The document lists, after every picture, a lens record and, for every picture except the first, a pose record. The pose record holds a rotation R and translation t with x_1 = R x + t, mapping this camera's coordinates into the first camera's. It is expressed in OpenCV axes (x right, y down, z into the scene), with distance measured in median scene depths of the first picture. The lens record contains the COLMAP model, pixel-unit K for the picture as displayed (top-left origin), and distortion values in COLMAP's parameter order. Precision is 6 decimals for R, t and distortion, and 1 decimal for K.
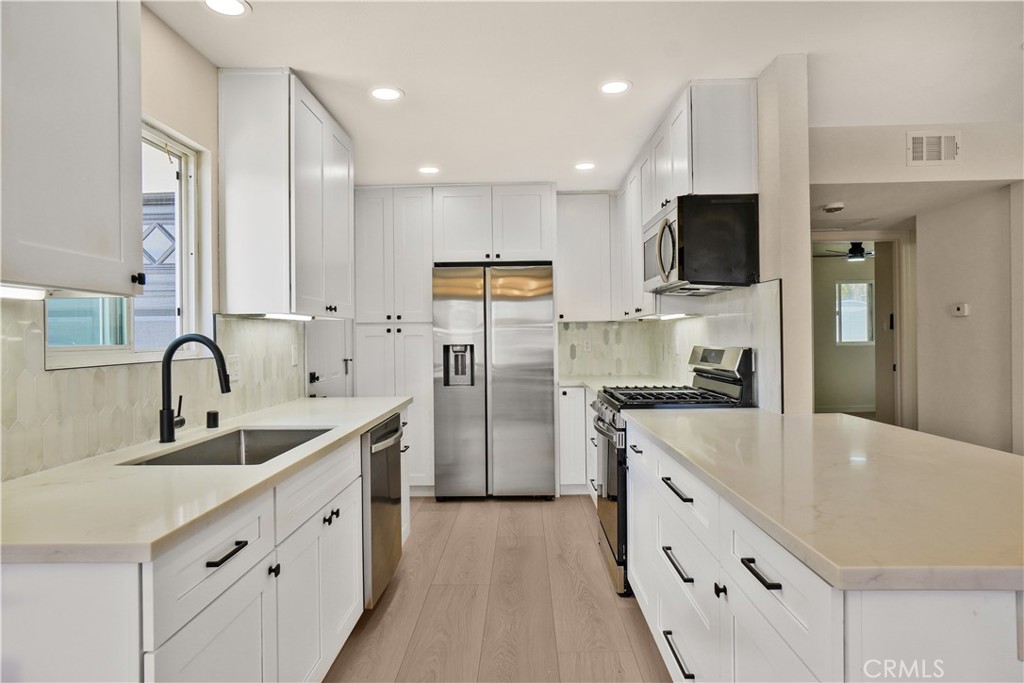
lens RADIAL K [[585.9, 0, 511.7], [0, 585.9, 337.4], [0, 0, 1]] dist [-0.007736, -0.001240]
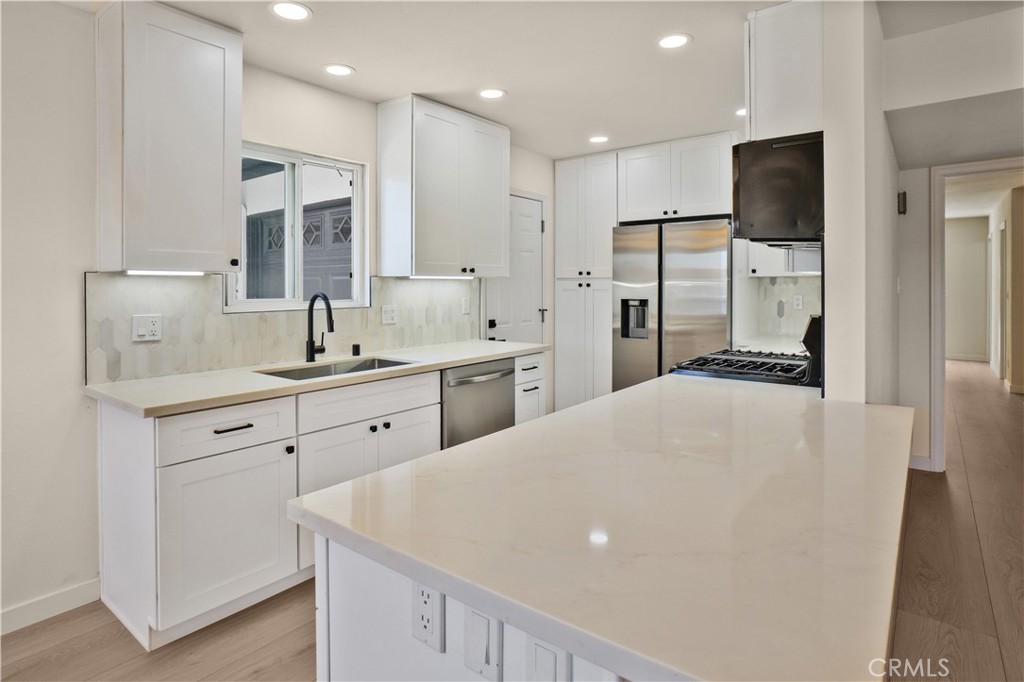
lens RADIAL K [[561.6, 0, 513.8], [0, 561.6, 284.3], [0, 0, 1]] dist [-0.003560, -0.000372]
pose [[0.804642, 0.007389, -0.593714, 0.460474], [-0.006757, 0.999972, 0.003287, -0.022289], [0.593721, 0.001367, 0.804670, 0.076763]]
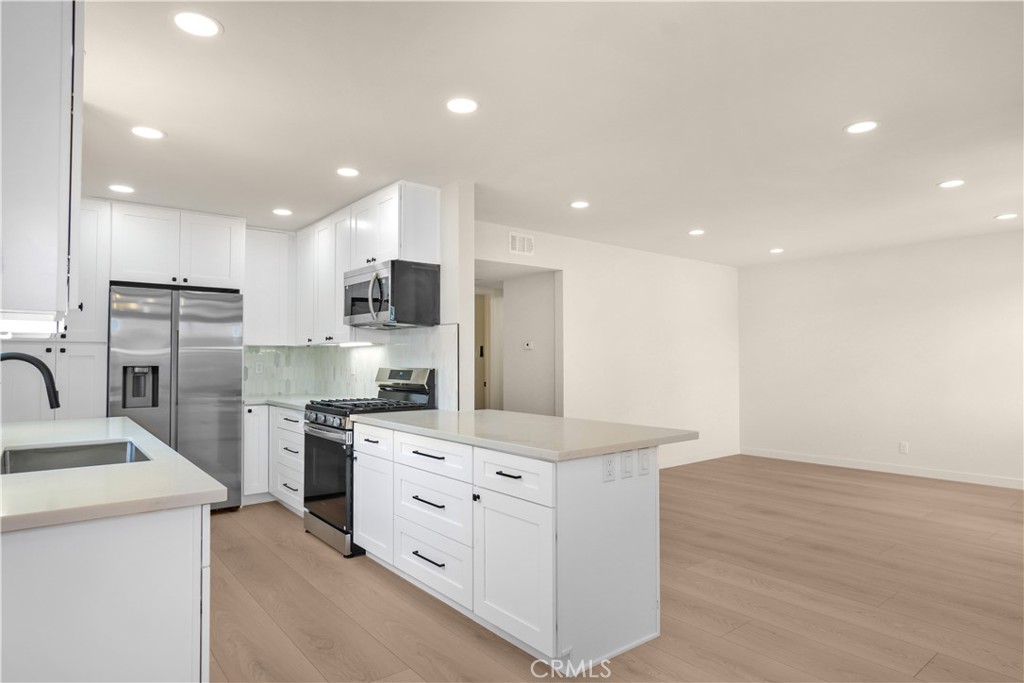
lens RADIAL K [[585.9, 0, 511.7], [0, 585.9, 337.4], [0, 0, 1]] dist [-0.007736, -0.001240]
pose [[0.770533, 0.036039, 0.636381, -0.325859], [-0.009443, 0.998936, -0.045137, 0.003761], [-0.637331, 0.028770, 0.770053, -0.222127]]
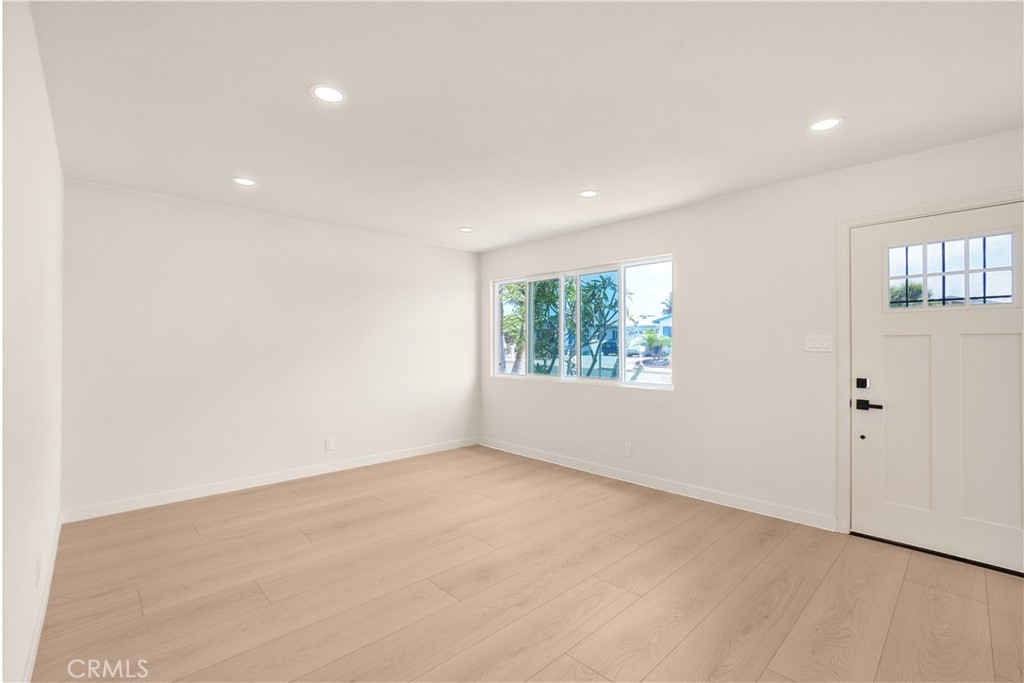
lens RADIAL K [[450.1, 0, 507.3], [0, 450.1, 345.9], [0, 0, 1]] dist [-0.000615, 0.000003]
pose [[-0.710340, 0.016265, 0.703671, 0.542706], [0.011441, 0.999868, -0.011562, -0.008702], [-0.703765, -0.000162, -0.710432, 1.014020]]
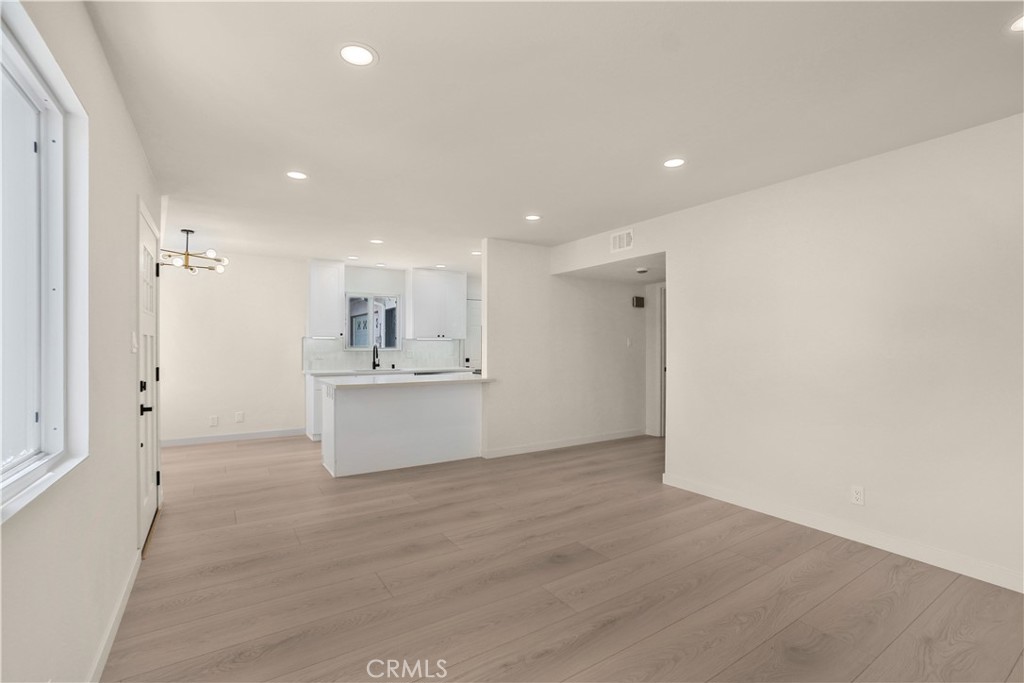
lens RADIAL K [[455.5, 0, 506.1], [0, 455.5, 345.6], [0, 0, 1]] dist [-0.035992, 0.000131]
pose [[0.553716, 0.015106, -0.832569, 1.734480], [-0.010121, 0.999884, 0.011410, -0.028699], [0.832644, 0.002109, 0.553804, -0.029775]]
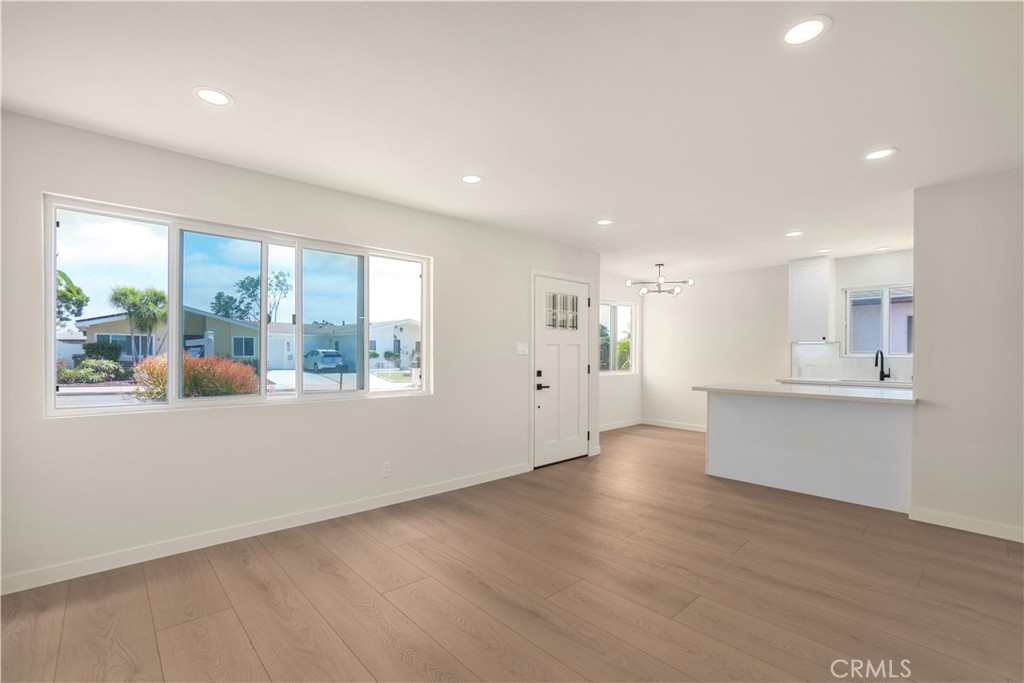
lens RADIAL K [[455.5, 0, 506.1], [0, 455.5, 345.6], [0, 0, 1]] dist [-0.035992, 0.000131]
pose [[-0.731611, 0.004087, -0.681710, 1.773499], [0.008099, 0.999964, -0.002698, -0.024828], [0.681674, -0.007495, -0.731617, 0.885906]]
